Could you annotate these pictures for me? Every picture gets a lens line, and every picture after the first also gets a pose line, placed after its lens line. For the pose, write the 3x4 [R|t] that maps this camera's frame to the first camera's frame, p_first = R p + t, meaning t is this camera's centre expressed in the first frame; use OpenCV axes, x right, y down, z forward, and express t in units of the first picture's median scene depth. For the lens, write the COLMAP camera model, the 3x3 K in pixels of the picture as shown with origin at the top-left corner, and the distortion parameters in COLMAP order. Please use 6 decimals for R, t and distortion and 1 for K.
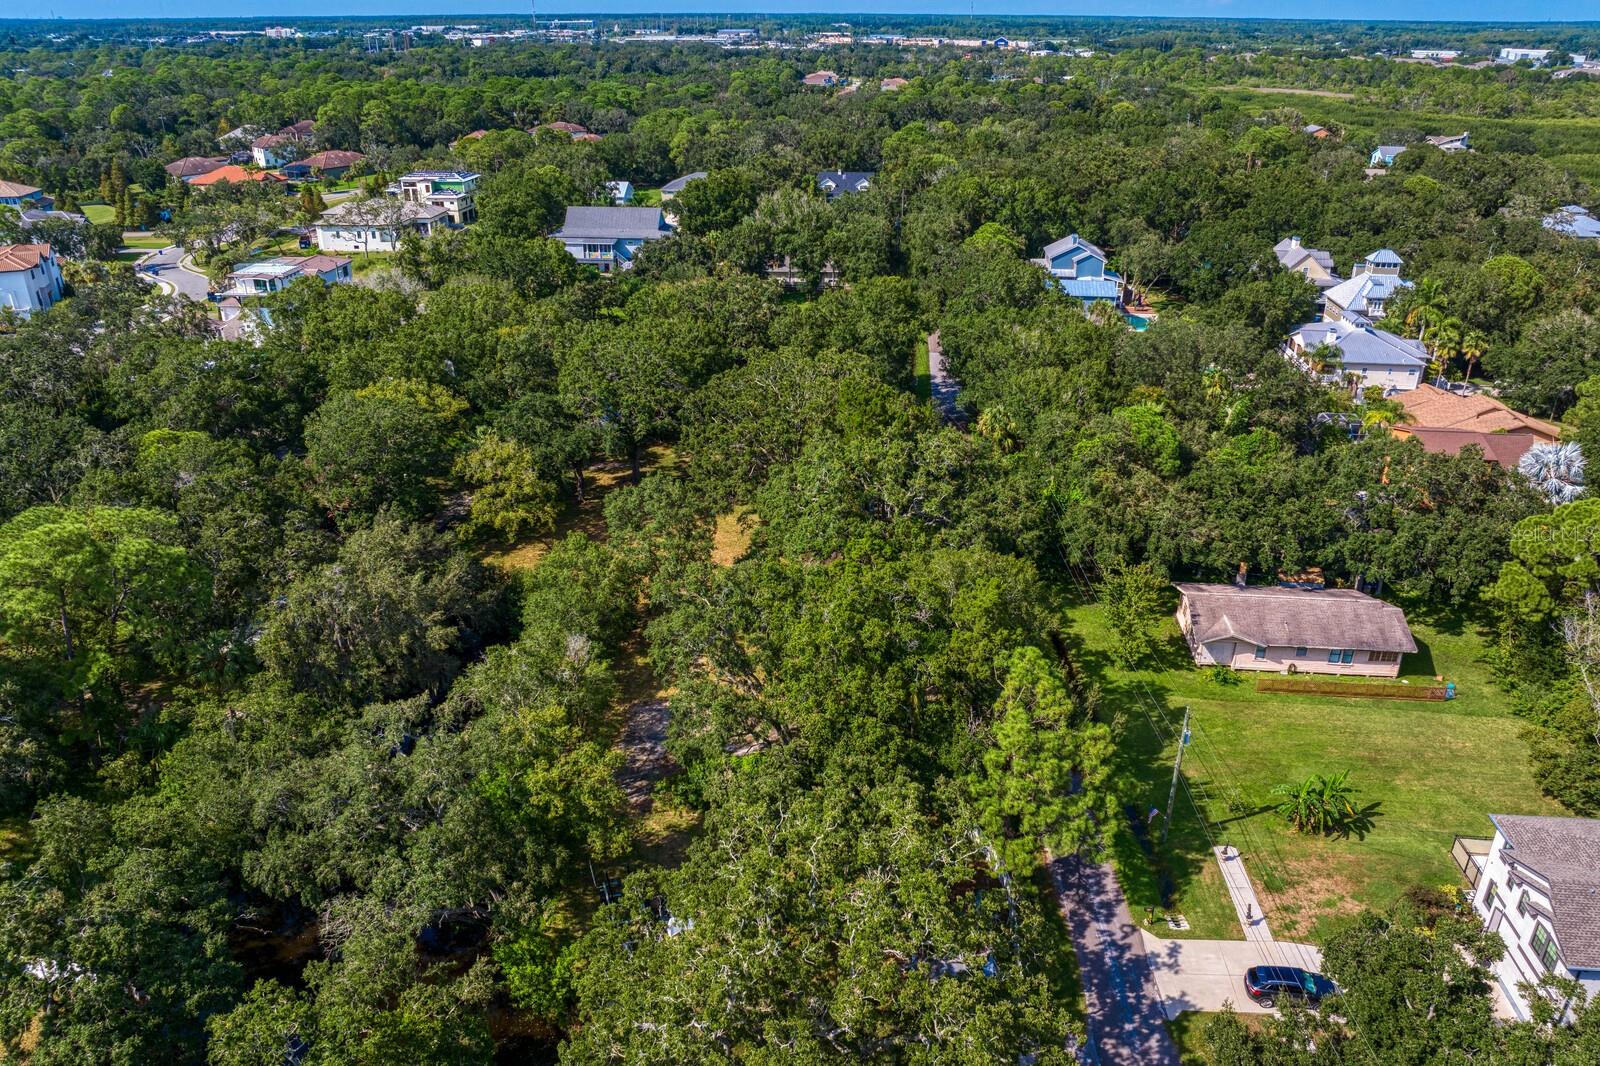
lens RADIAL K [[1130.5, 0, 804.4], [0, 1130.5, 503.4], [0, 0, 1]] dist [-0.048177, 0.017944]
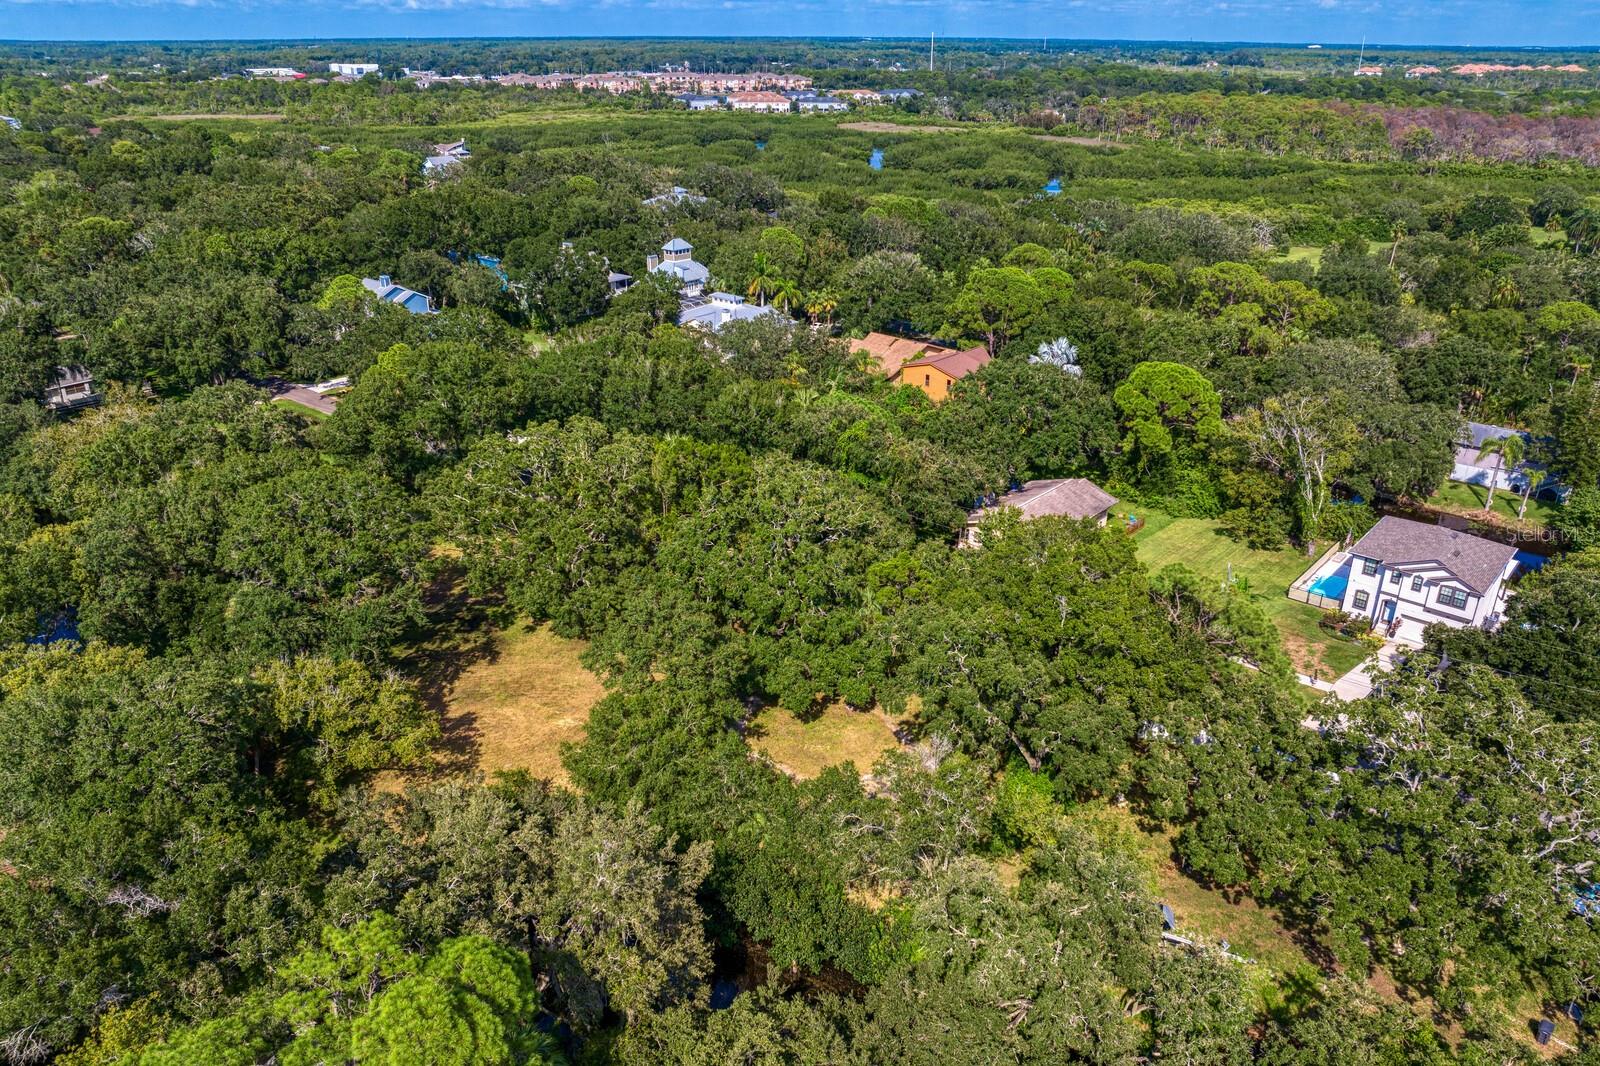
lens RADIAL K [[1130.5, 0, 808.4], [0, 1130.5, 539.8], [0, 0, 1]] dist [-0.048177, 0.017944]
pose [[0.587071, -0.331983, 0.738332, -0.700762], [0.322768, 0.932406, 0.162603, -0.167027], [-0.742407, 0.142850, 0.654542, 0.381492]]
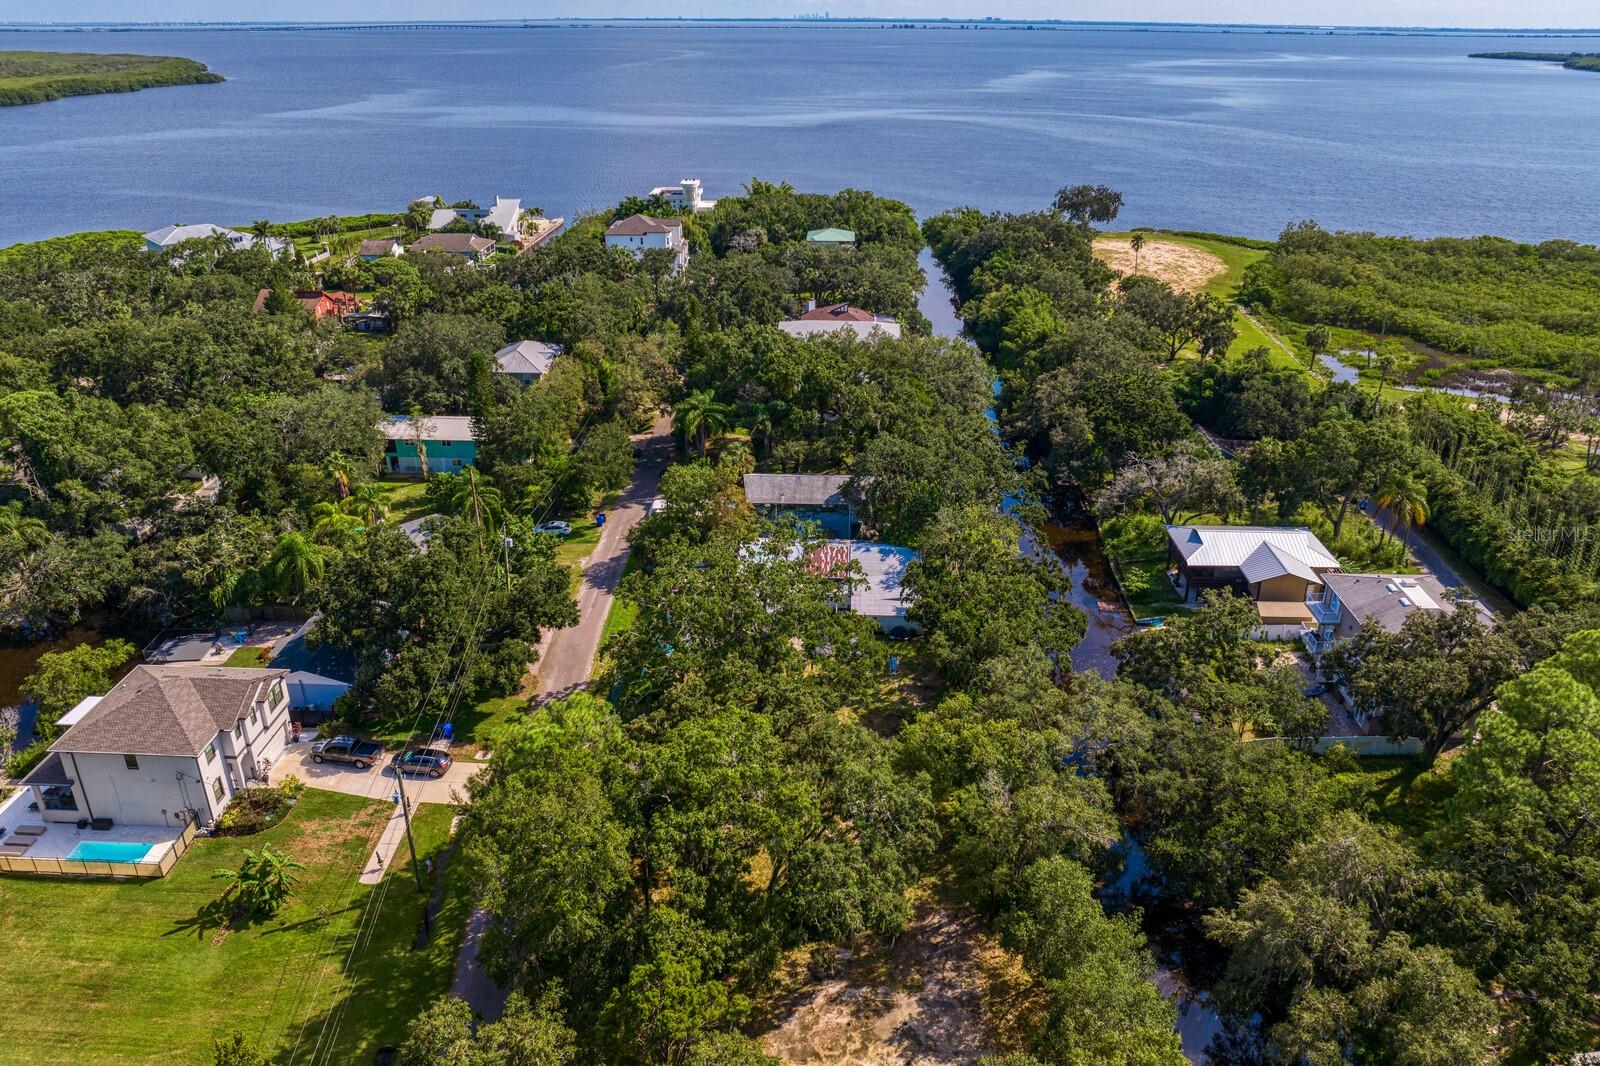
lens RADIAL K [[1130.5, 0, 808.9], [0, 1130.5, 518.3], [0, 0, 1]] dist [-0.048177, 0.017944]
pose [[-0.998196, 0.018495, -0.057115, 0.004421], [-0.029972, 0.670796, 0.741036, -0.592962], [0.052018, 0.741412, -0.669031, 1.191292]]
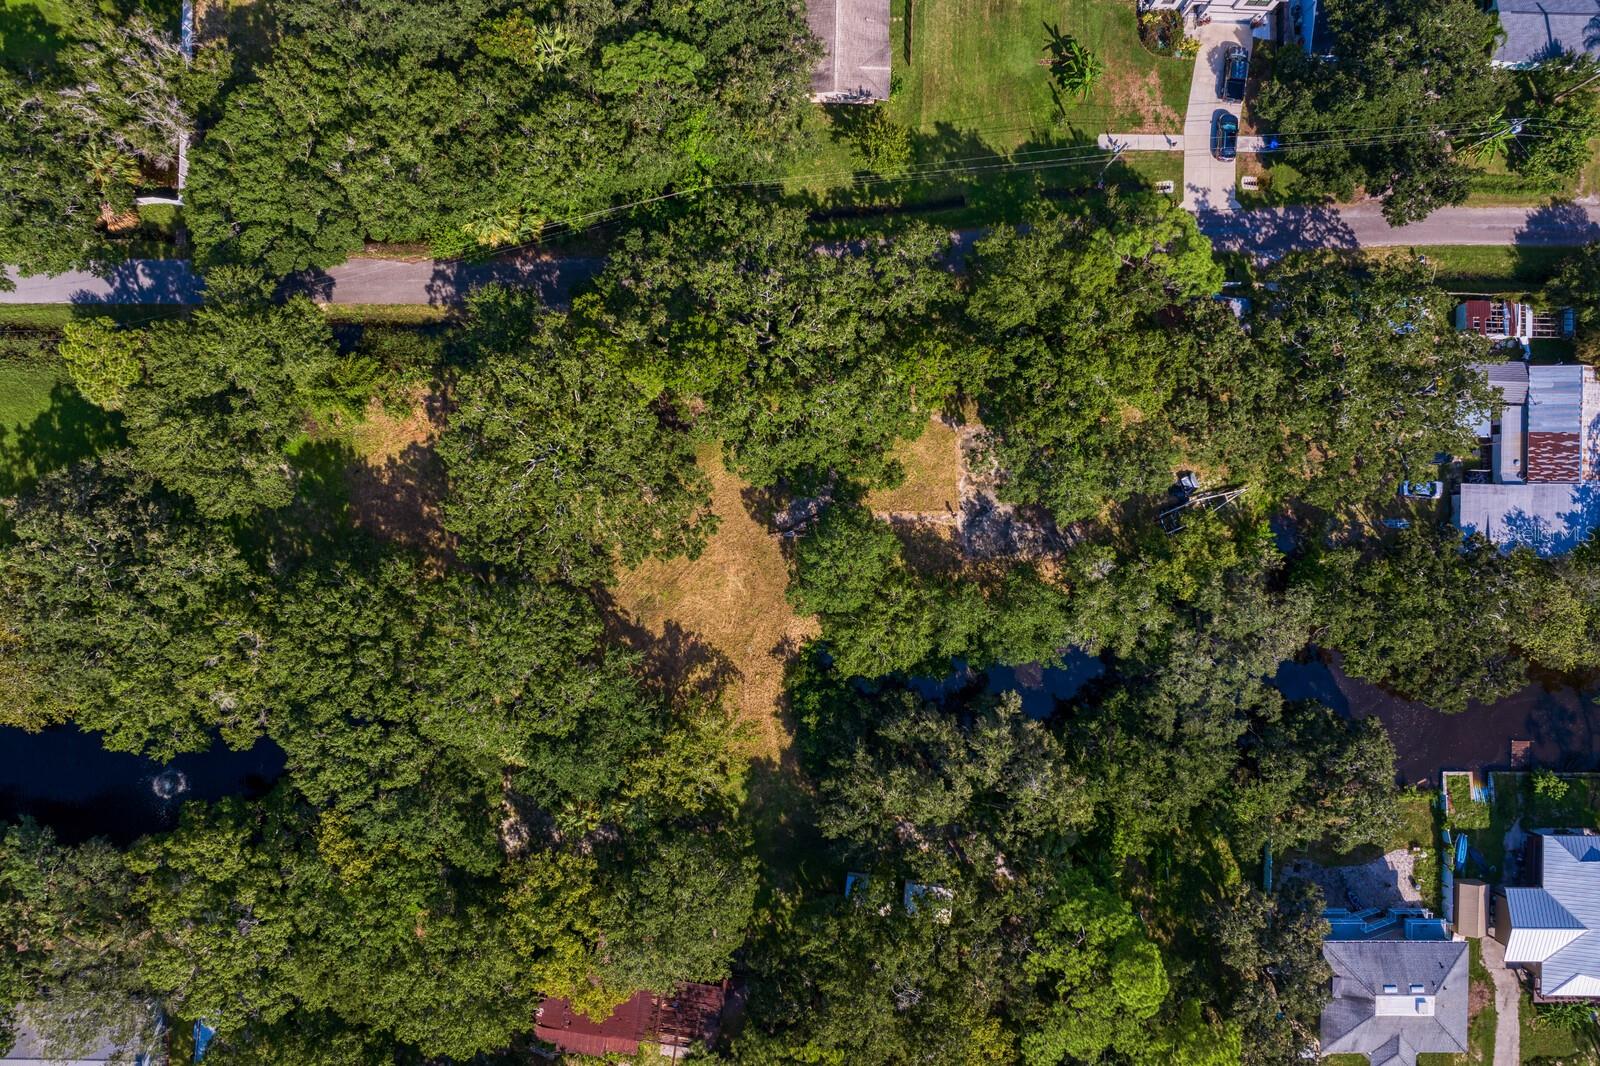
lens RADIAL K [[1130.5, 0, 799.4], [0, 1130.5, 534.9], [0, 0, 1]] dist [-0.048177, 0.017944]
pose [[-0.076714, -0.997044, 0.004381, -0.114524], [0.402039, -0.026912, 0.915227, -1.033707], [-0.912403, 0.071972, 0.402915, 0.638476]]
